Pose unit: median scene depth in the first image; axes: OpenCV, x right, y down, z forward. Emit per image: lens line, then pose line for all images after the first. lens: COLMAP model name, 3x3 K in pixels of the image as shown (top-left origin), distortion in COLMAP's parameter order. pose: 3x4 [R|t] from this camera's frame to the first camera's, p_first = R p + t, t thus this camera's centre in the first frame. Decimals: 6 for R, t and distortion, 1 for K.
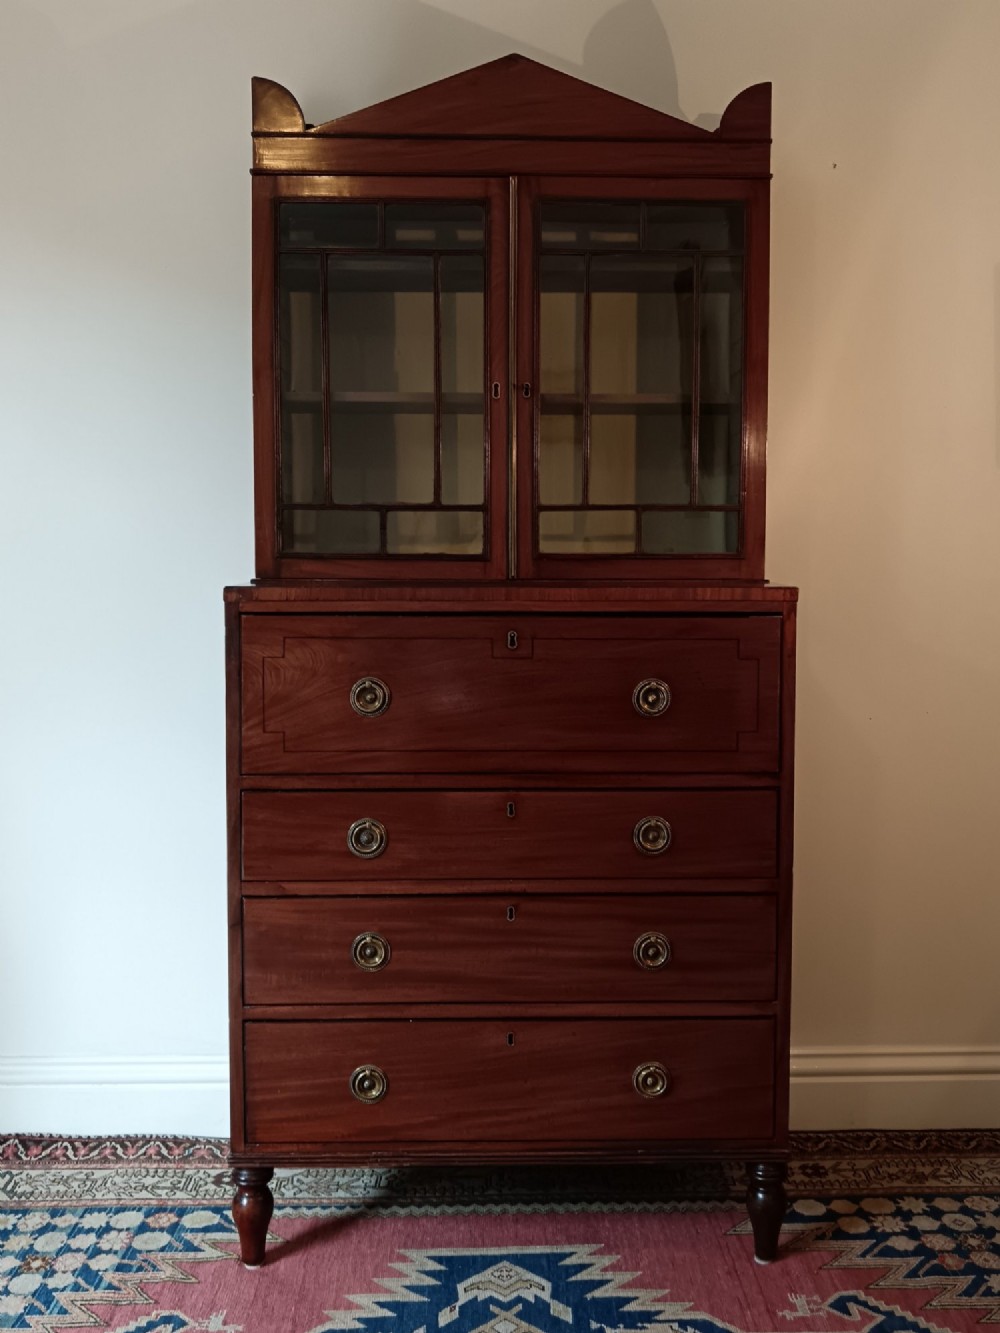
lens RADIAL K [[1435.4, 0, 552.8], [0, 1435.4, 633.6], [0, 0, 1]] dist [0.009665, -0.022862]
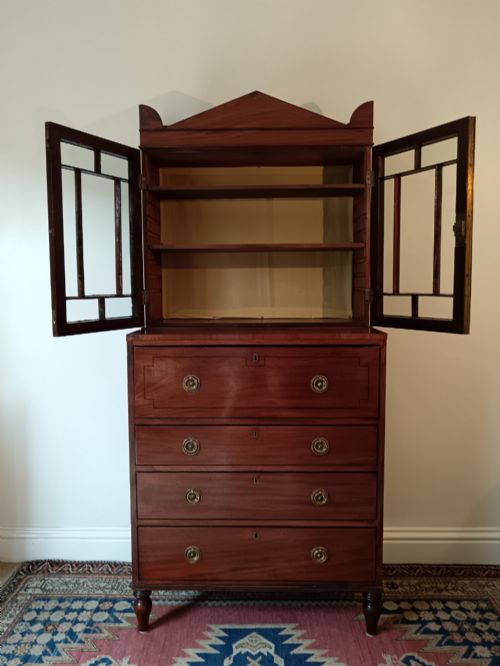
lens RADIAL K [[547.7, 0, 249.2], [0, 547.7, 330.7], [0, 0, 1]] dist [-0.004745, 0.005633]
pose [[0.998404, -0.003184, -0.056381, 0.008458], [0.004058, 0.999873, 0.015384, -0.046939], [0.056325, -0.015588, 0.998291, 0.150326]]
